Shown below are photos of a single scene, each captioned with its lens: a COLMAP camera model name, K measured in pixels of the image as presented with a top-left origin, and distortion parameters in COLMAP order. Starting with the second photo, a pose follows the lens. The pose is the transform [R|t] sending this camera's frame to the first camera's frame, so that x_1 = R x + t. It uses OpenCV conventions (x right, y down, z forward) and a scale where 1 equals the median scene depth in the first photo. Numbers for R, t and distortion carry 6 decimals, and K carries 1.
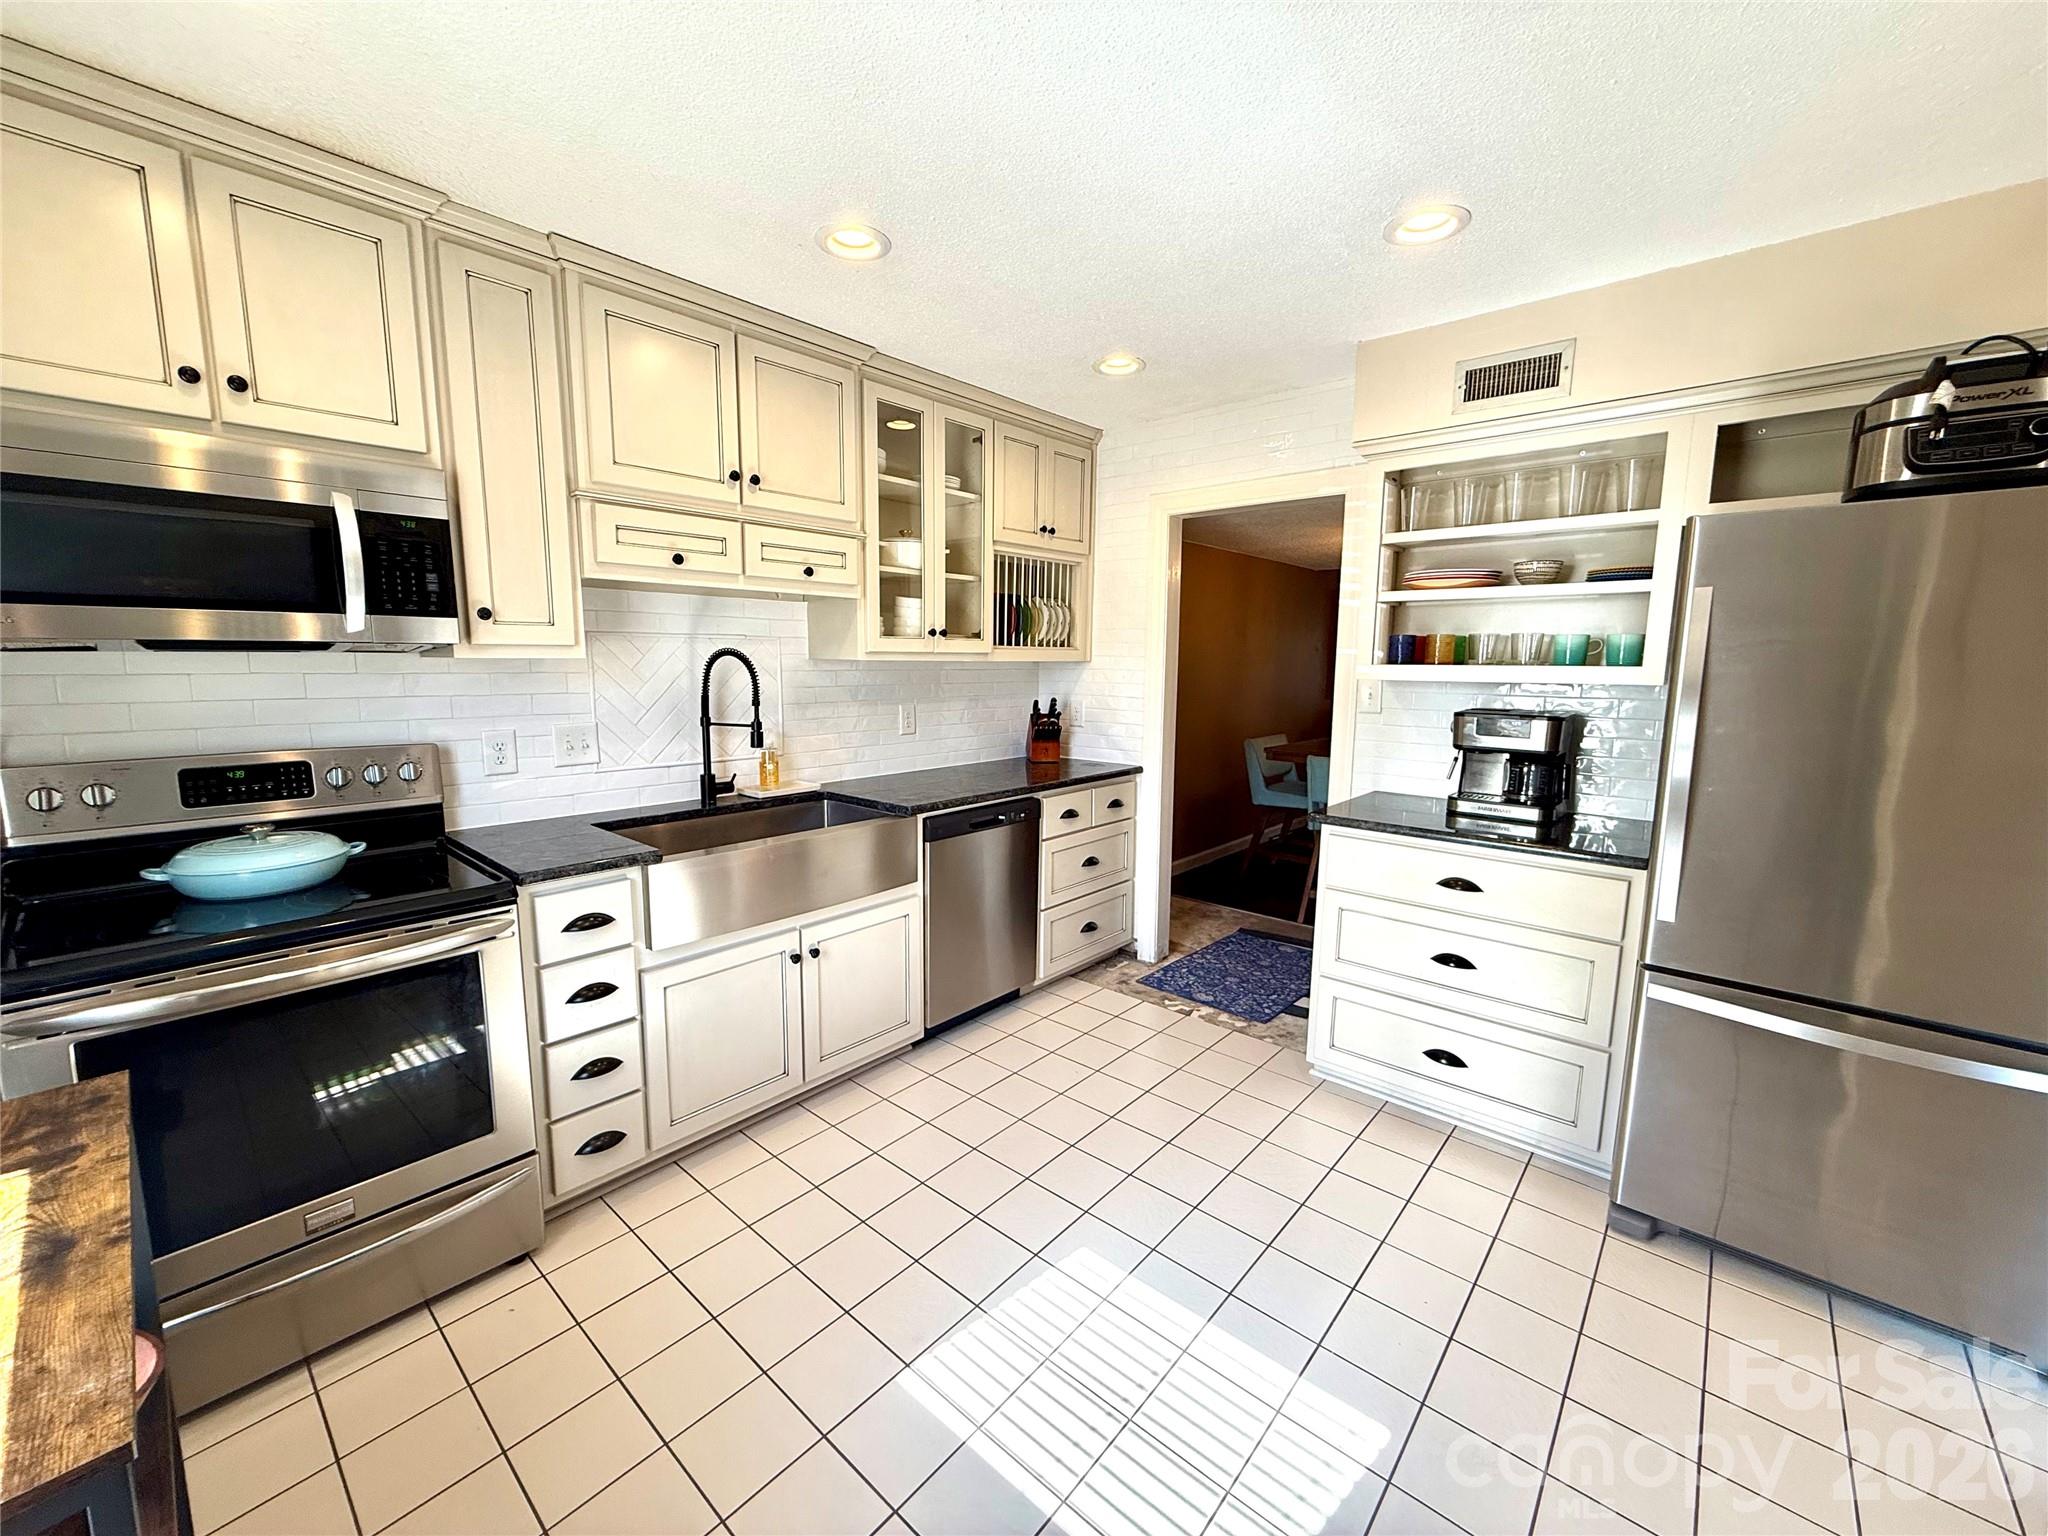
lens RADIAL K [[816.0, 0, 1034.8], [0, 816.0, 767.1], [0, 0, 1]] dist [-0.001166, 0.000016]
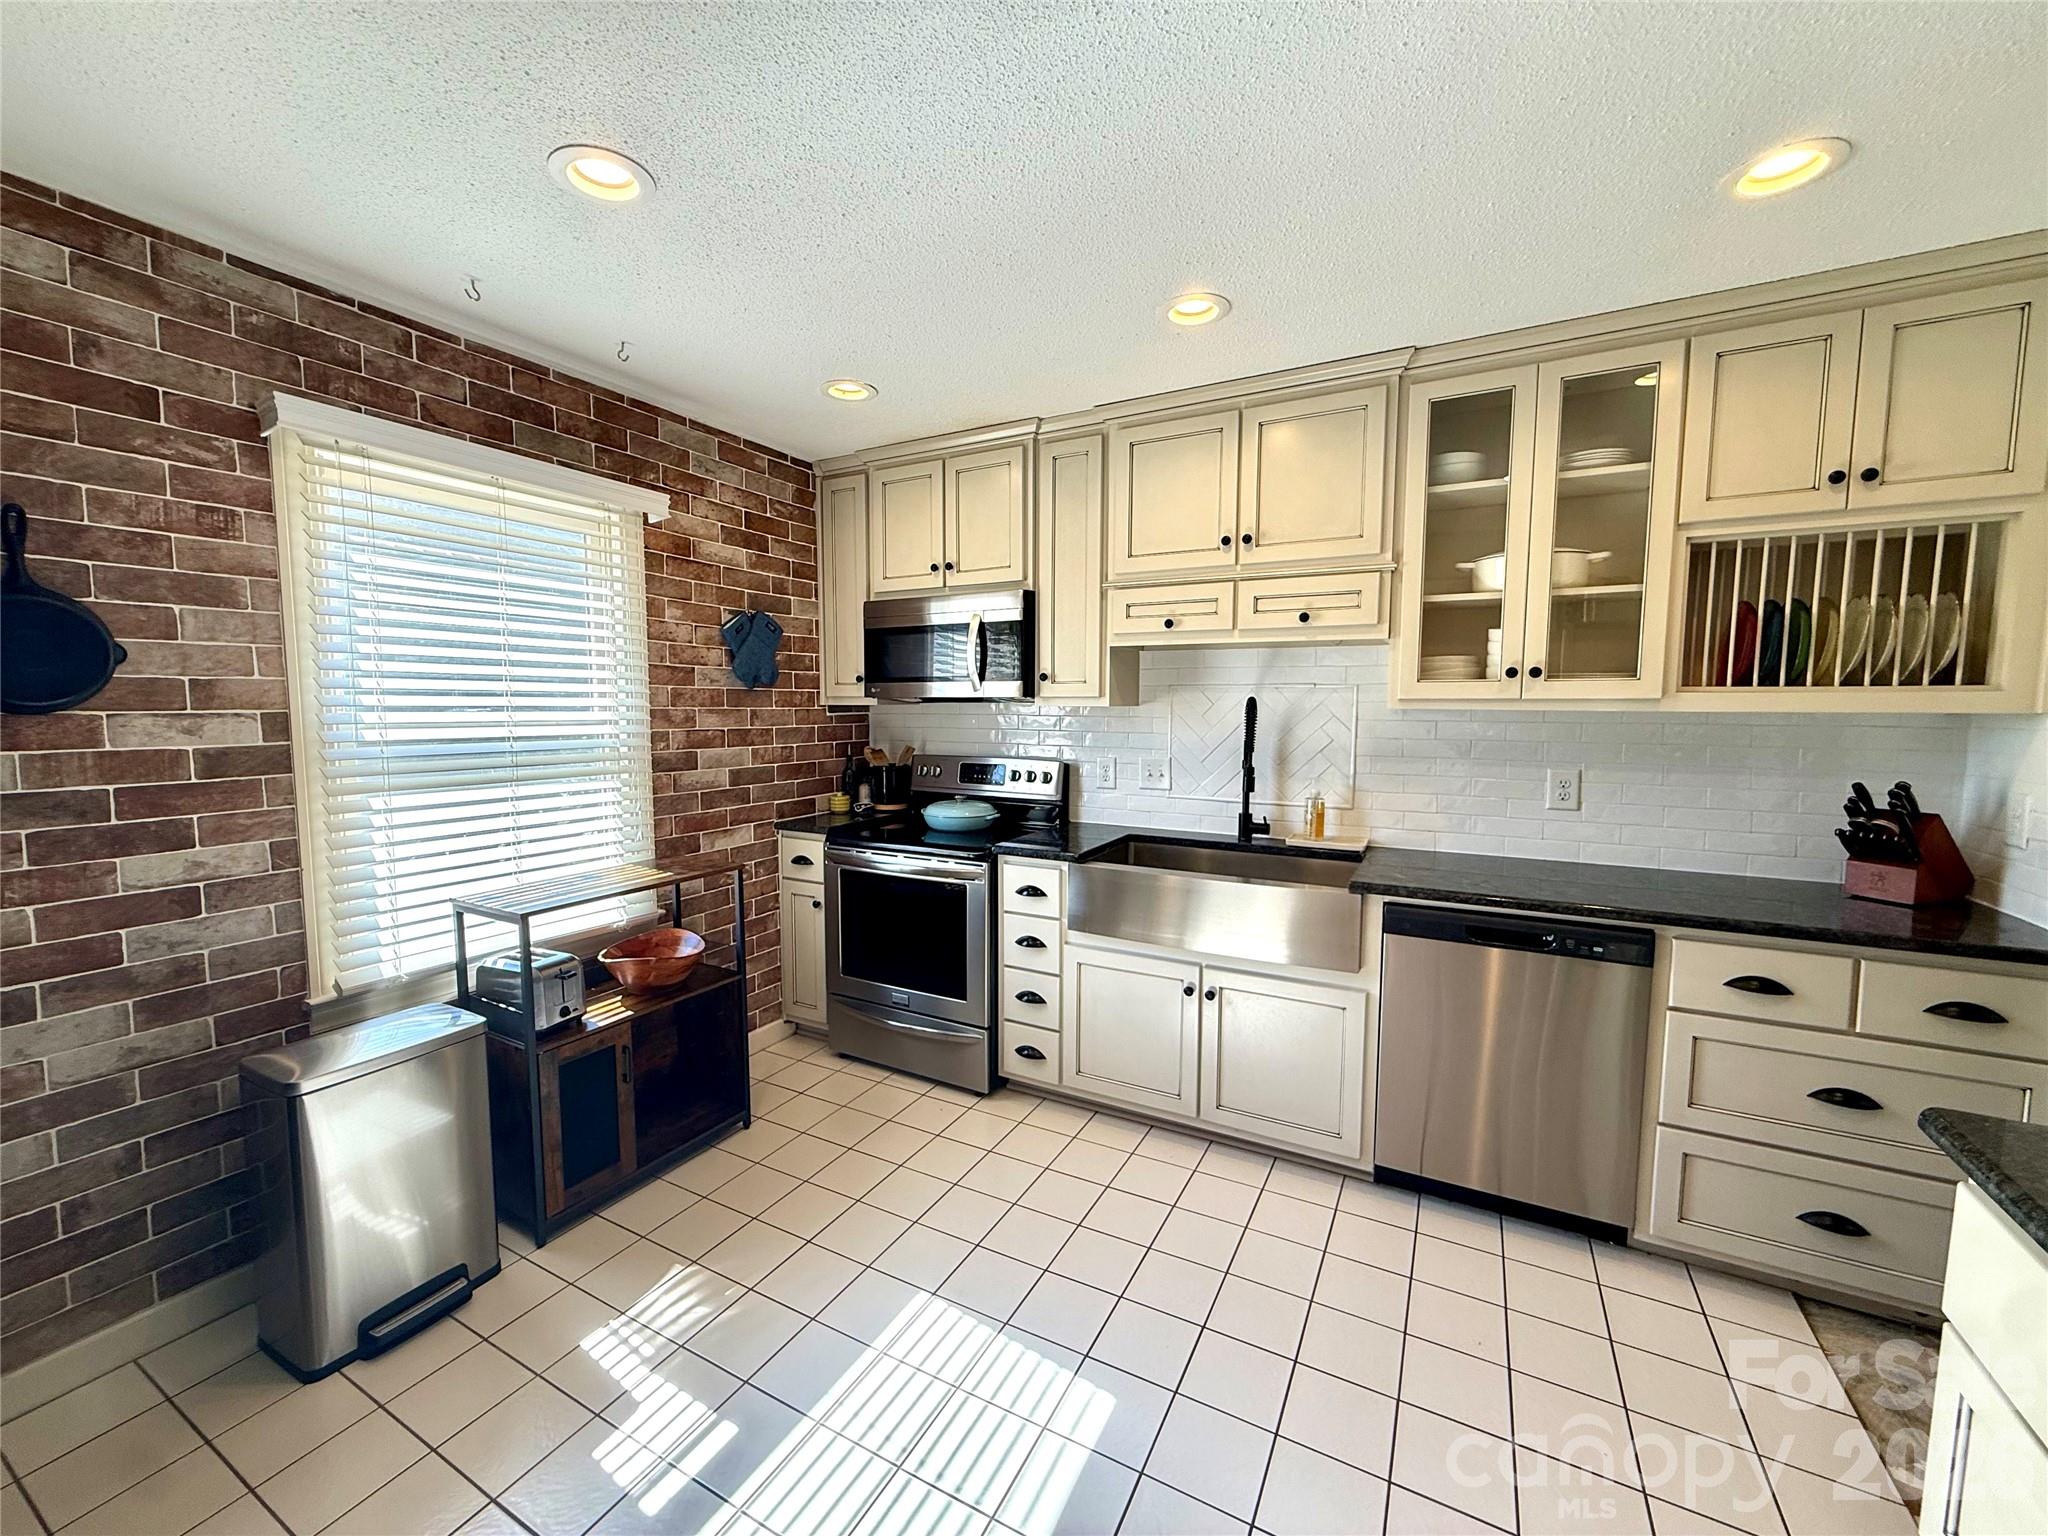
lens RADIAL K [[816.0, 0, 1017.0], [0, 816.0, 769.6], [0, 0, 1]] dist [-0.001166, 0.000016]
pose [[0.206188, 0.073388, -0.975757, 0.590762], [-0.131102, 0.990265, 0.046776, -0.059750], [0.969690, 0.118279, 0.213802, 0.470441]]
